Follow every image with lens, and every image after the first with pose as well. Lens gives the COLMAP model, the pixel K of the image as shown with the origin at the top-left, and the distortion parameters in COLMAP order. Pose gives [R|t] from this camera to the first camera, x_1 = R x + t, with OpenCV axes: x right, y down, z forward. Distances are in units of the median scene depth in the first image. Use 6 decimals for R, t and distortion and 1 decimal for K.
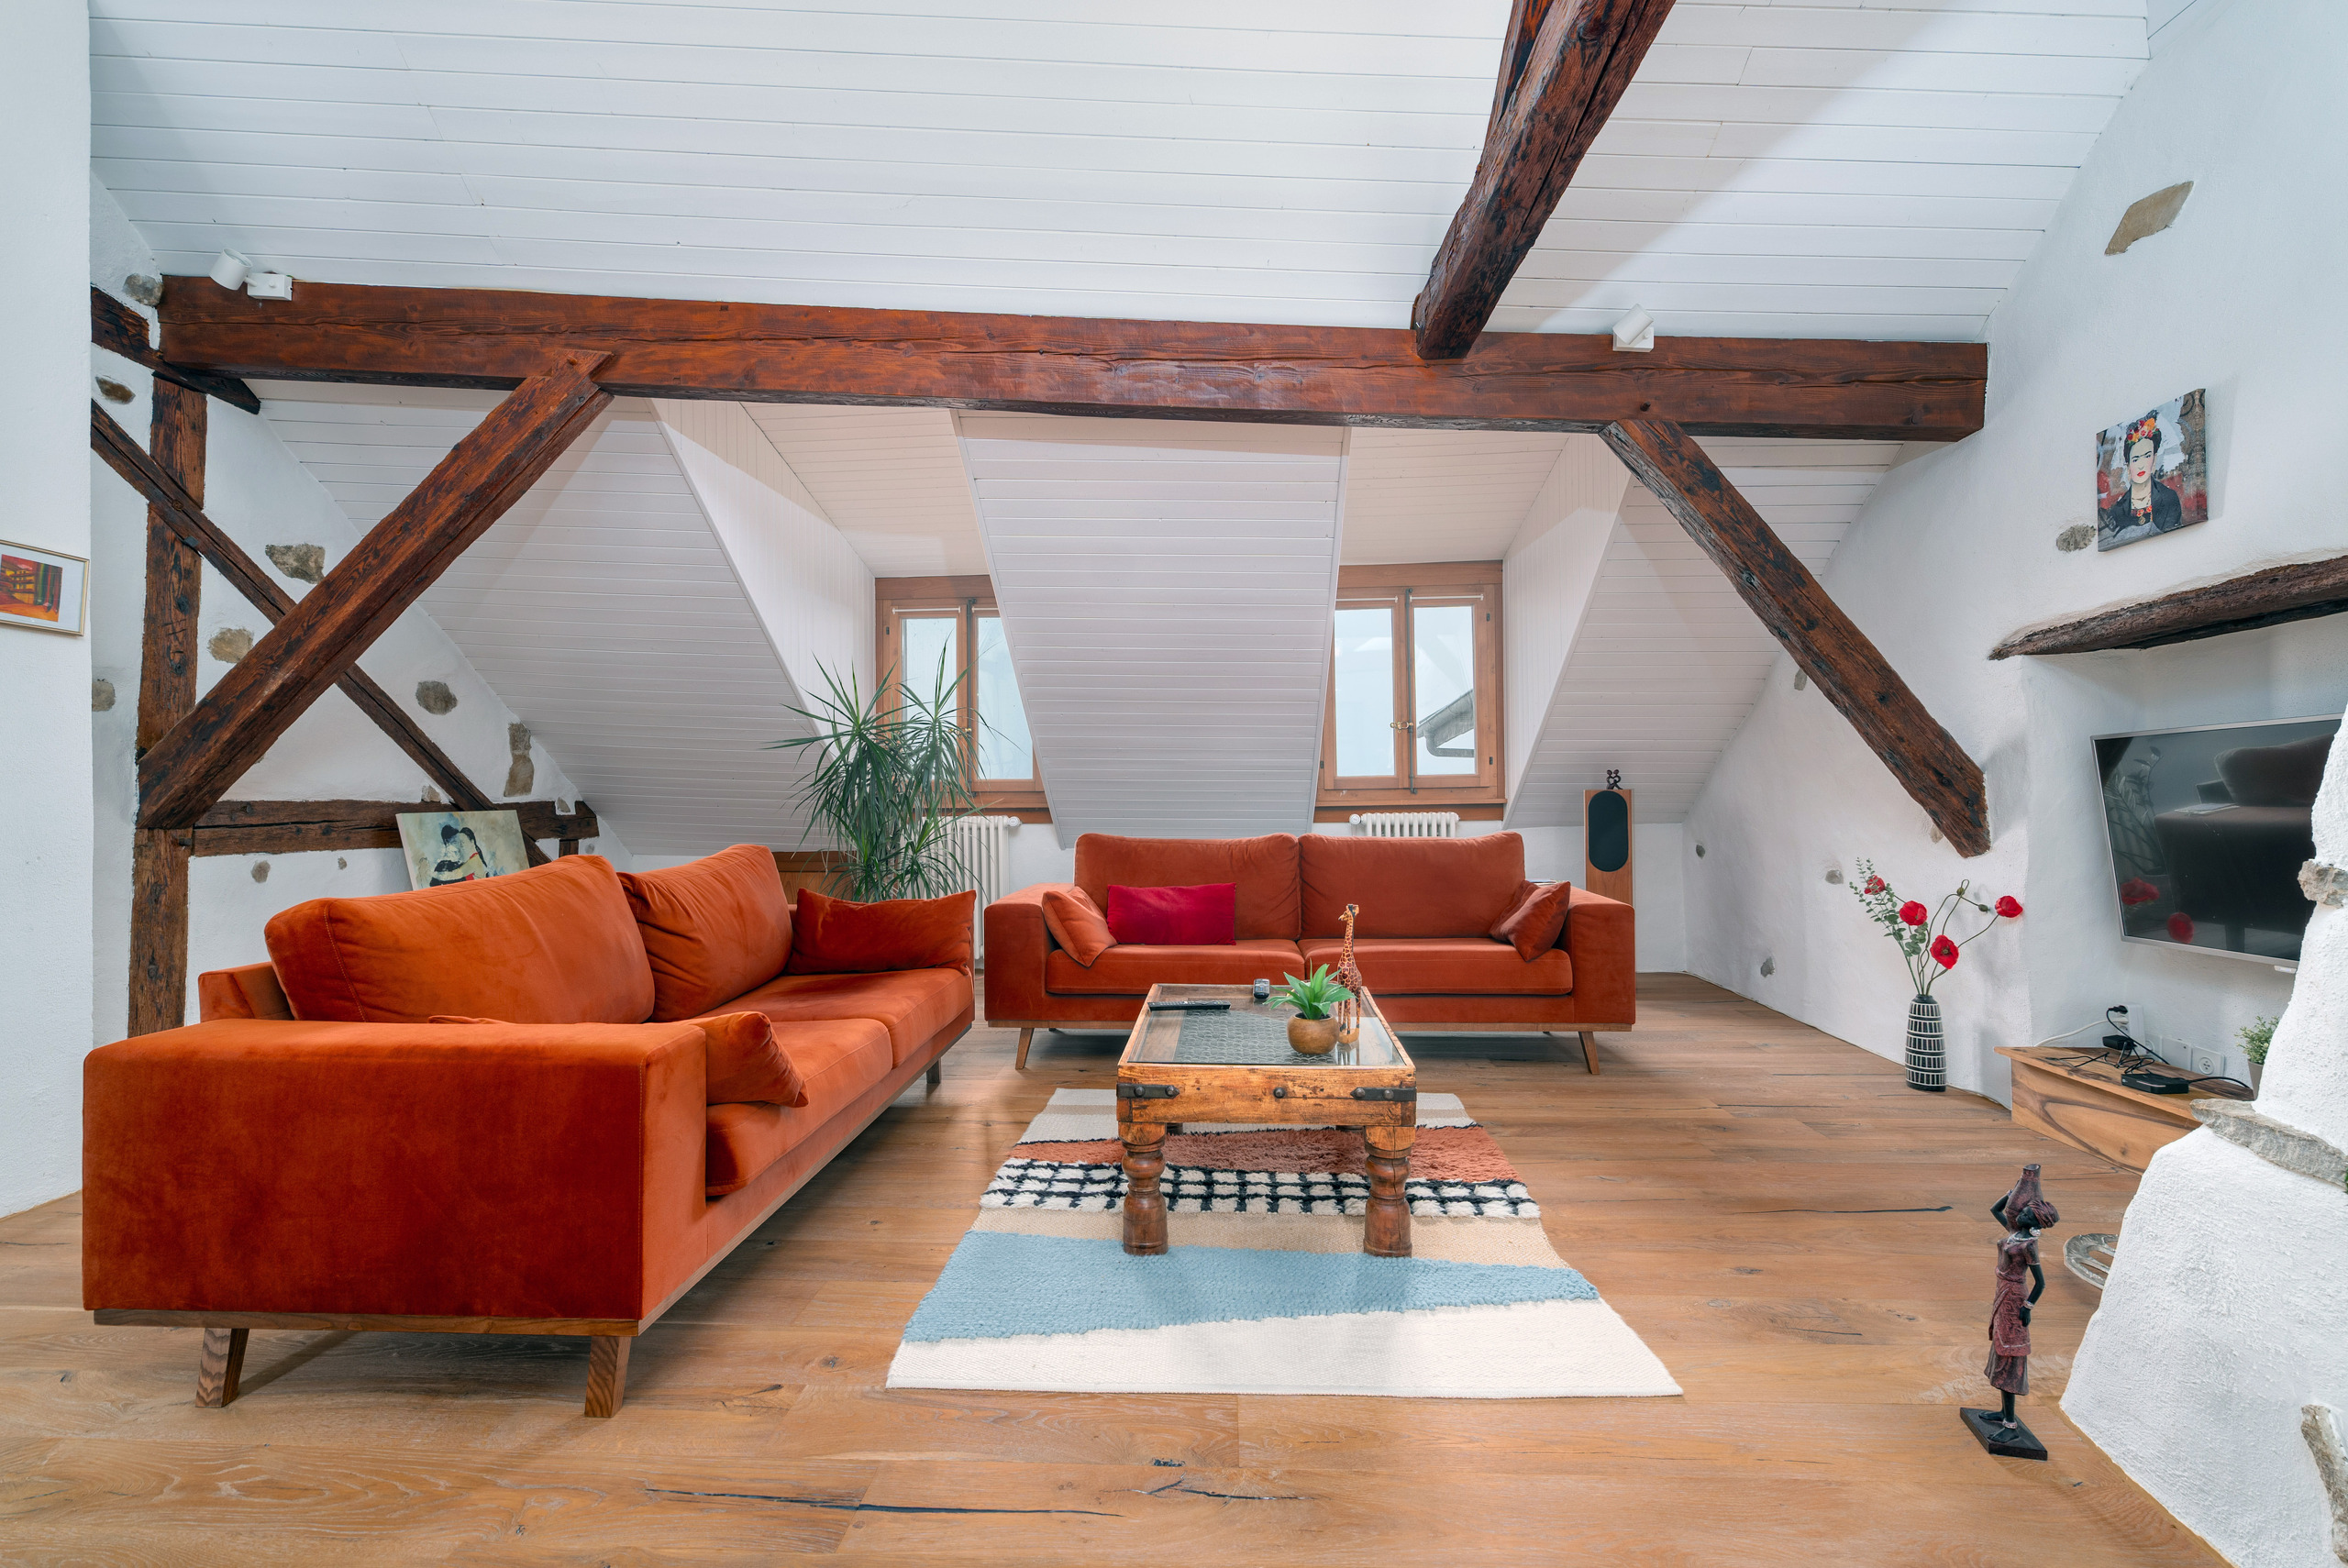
lens RADIAL K [[1090.9, 0, 1174.0], [0, 1090.9, 784.0], [0, 0, 1]] dist [0.001470, -0.000012]
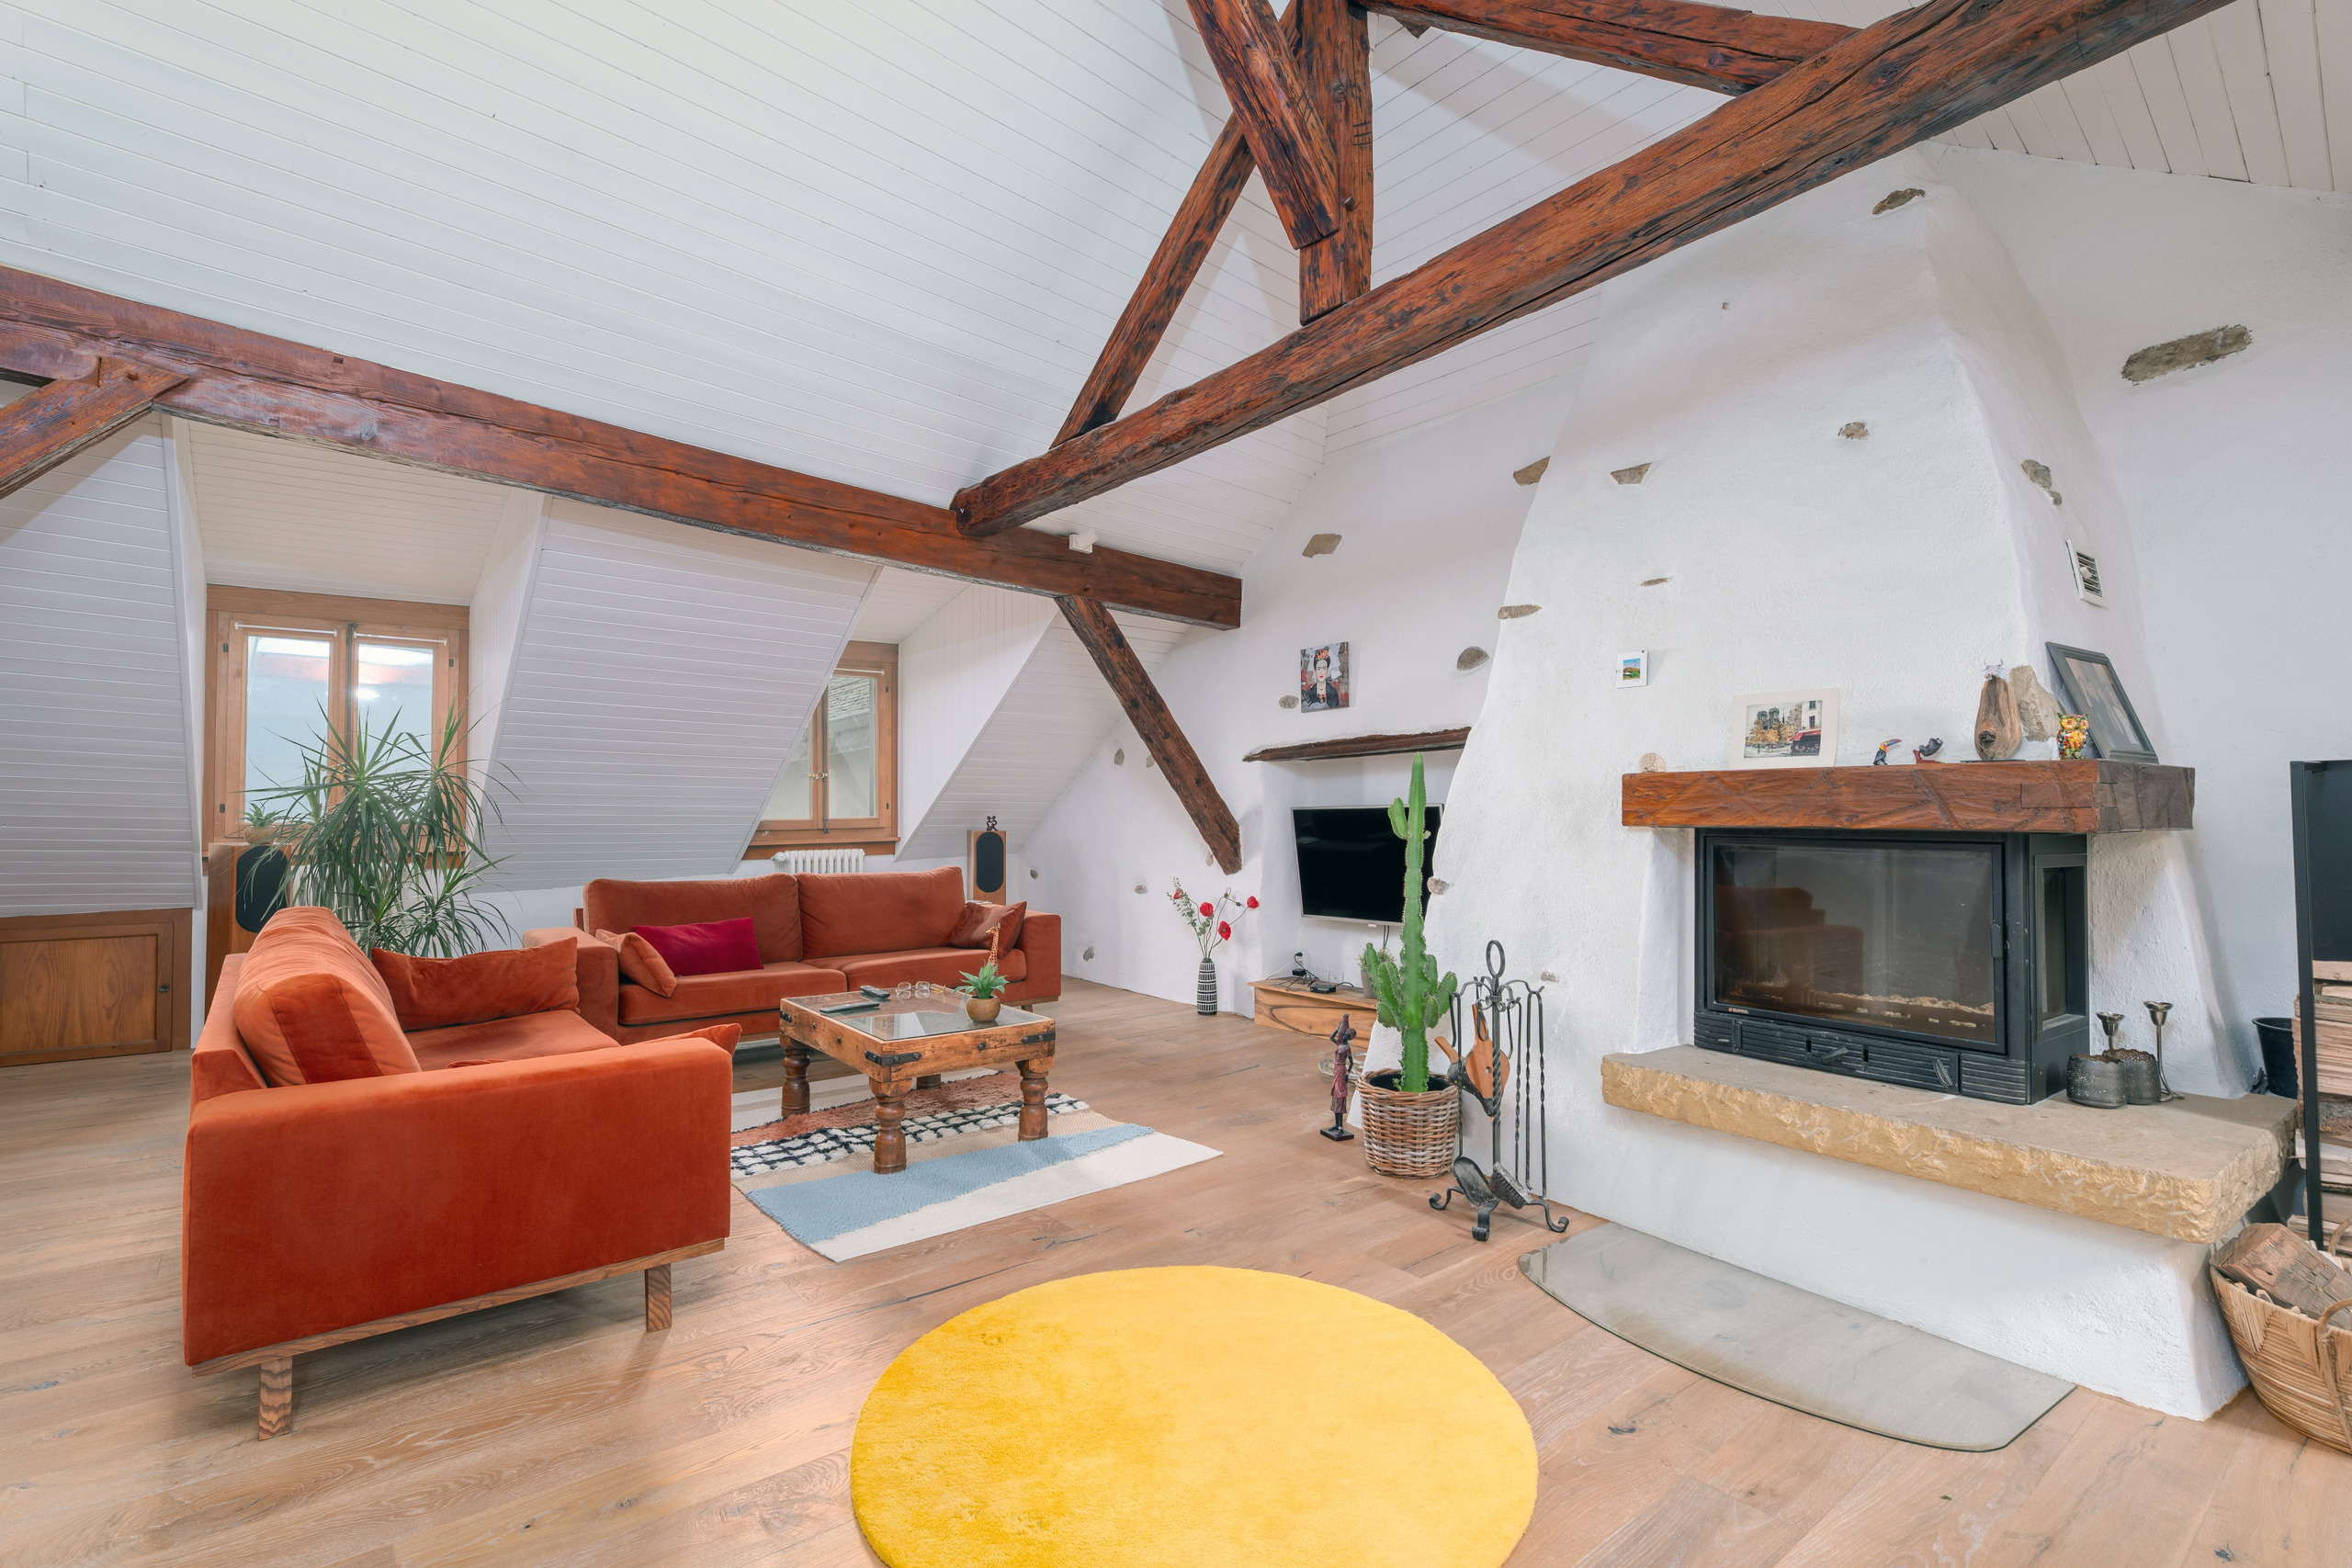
lens RADIAL K [[1092.6, 0, 1176.0], [0, 1092.6, 784.0], [0, 0, 1]] dist [-0.000745, -0.000318]
pose [[0.746182, 0.020313, 0.665432, -0.504610], [-0.008039, 0.999736, -0.021505, -0.039943], [-0.665694, 0.010697, 0.746149, -0.236415]]
